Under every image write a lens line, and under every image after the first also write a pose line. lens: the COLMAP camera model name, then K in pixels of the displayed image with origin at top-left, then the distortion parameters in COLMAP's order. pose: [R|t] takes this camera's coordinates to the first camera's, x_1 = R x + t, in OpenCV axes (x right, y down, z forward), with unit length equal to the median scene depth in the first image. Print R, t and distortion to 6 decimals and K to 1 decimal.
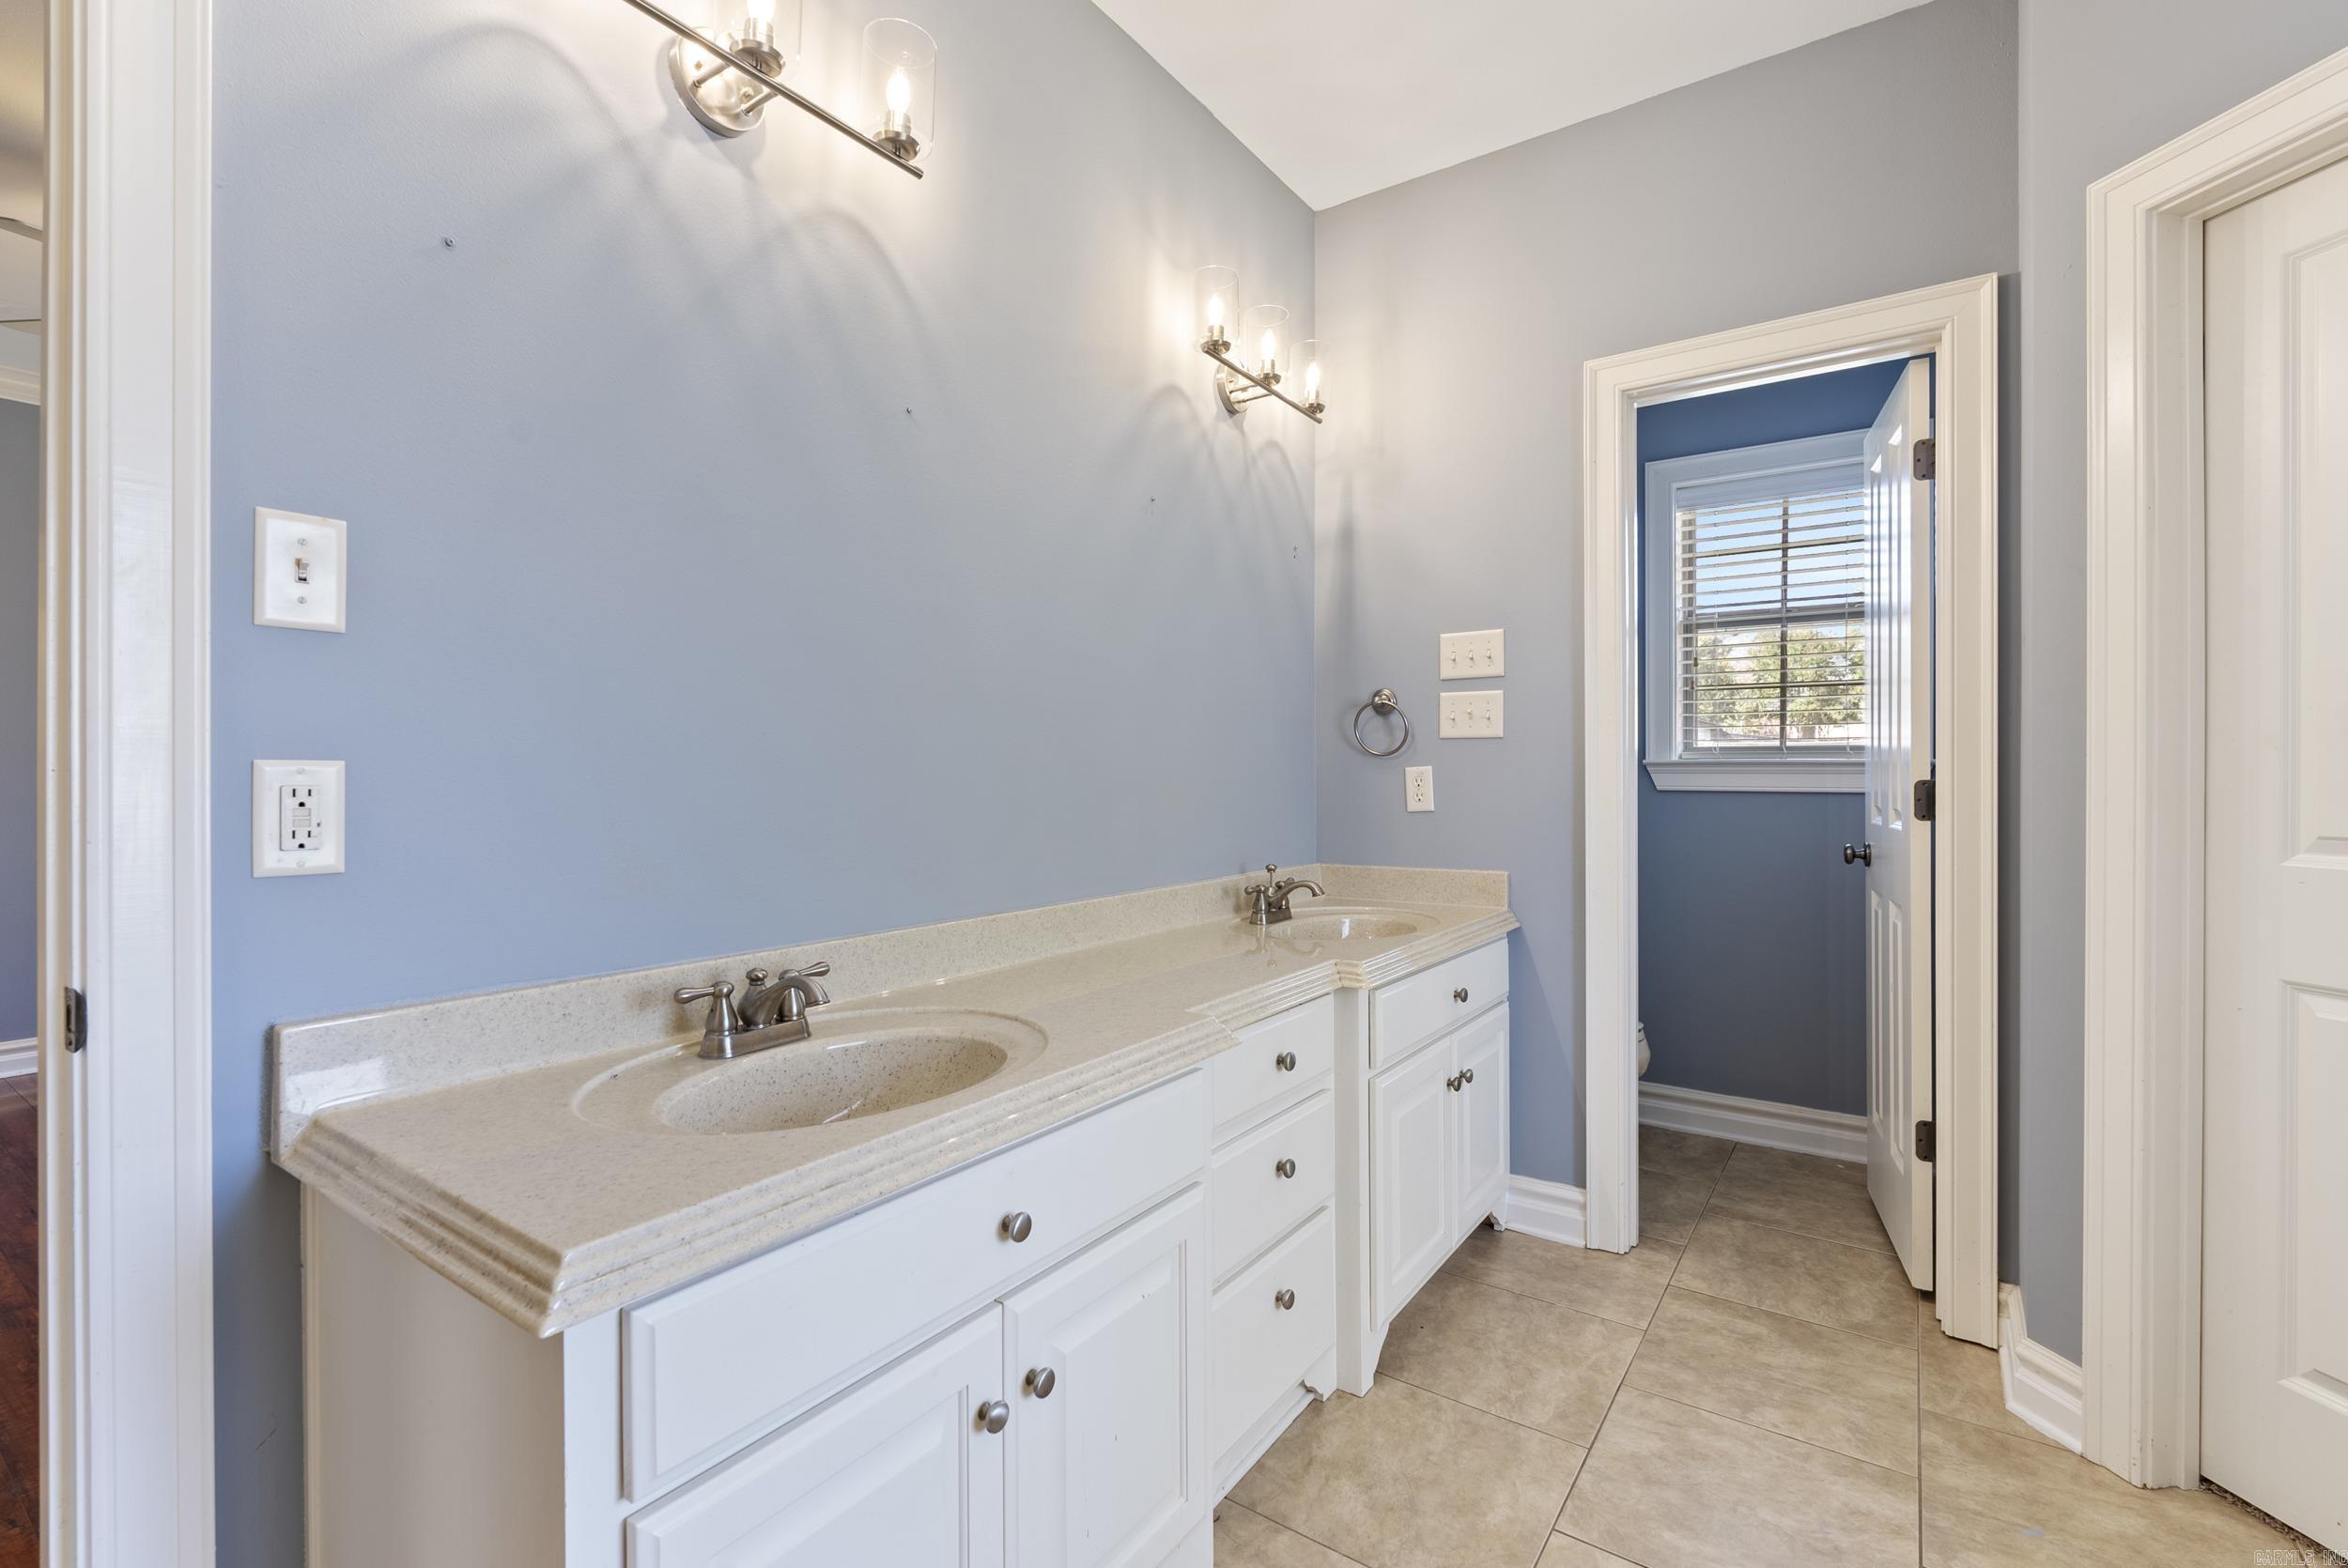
lens RADIAL K [[1041.8, 0, 1178.3], [0, 1041.8, 783.9], [0, 0, 1]] dist [-0.004831, 0.000540]
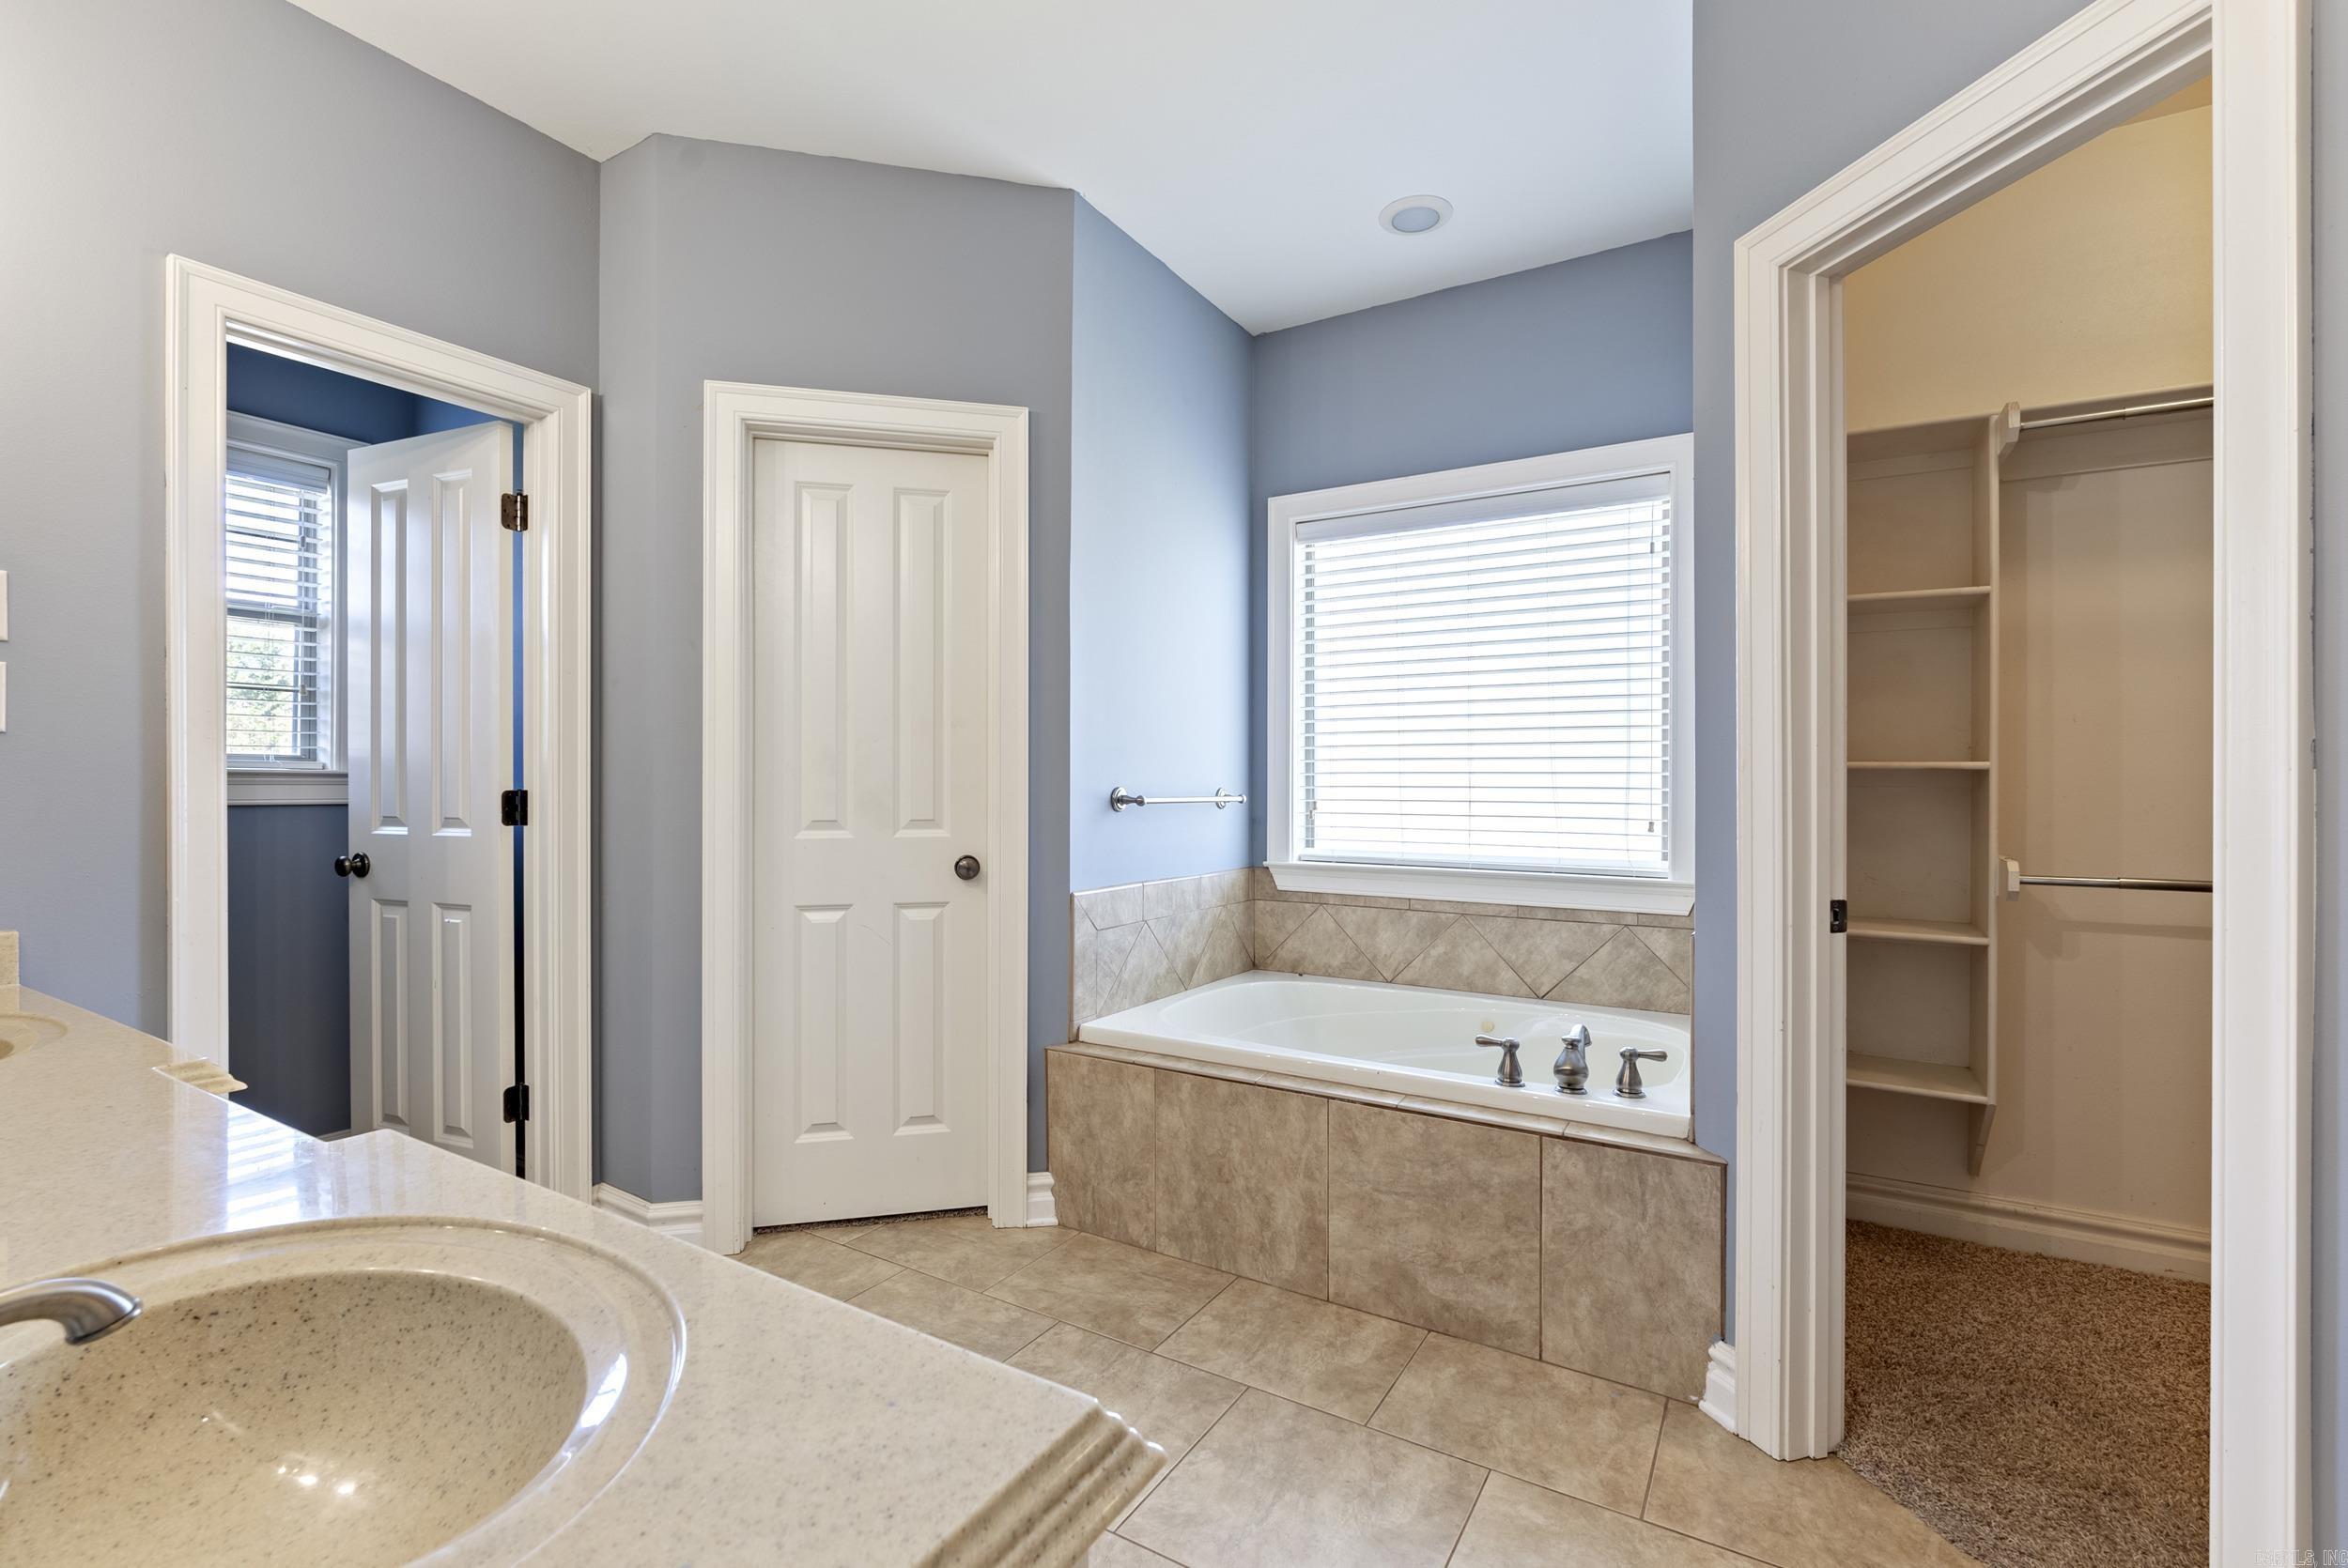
lens RADIAL K [[1041.8, 0, 1183.3], [0, 1041.8, 780.6], [0, 0, 1]] dist [-0.004831, 0.000540]
pose [[-0.069674, -0.004247, 0.997561, -0.480702], [0.009135, 0.999946, 0.004896, -0.013229], [-0.997528, 0.009454, -0.069632, 0.337003]]
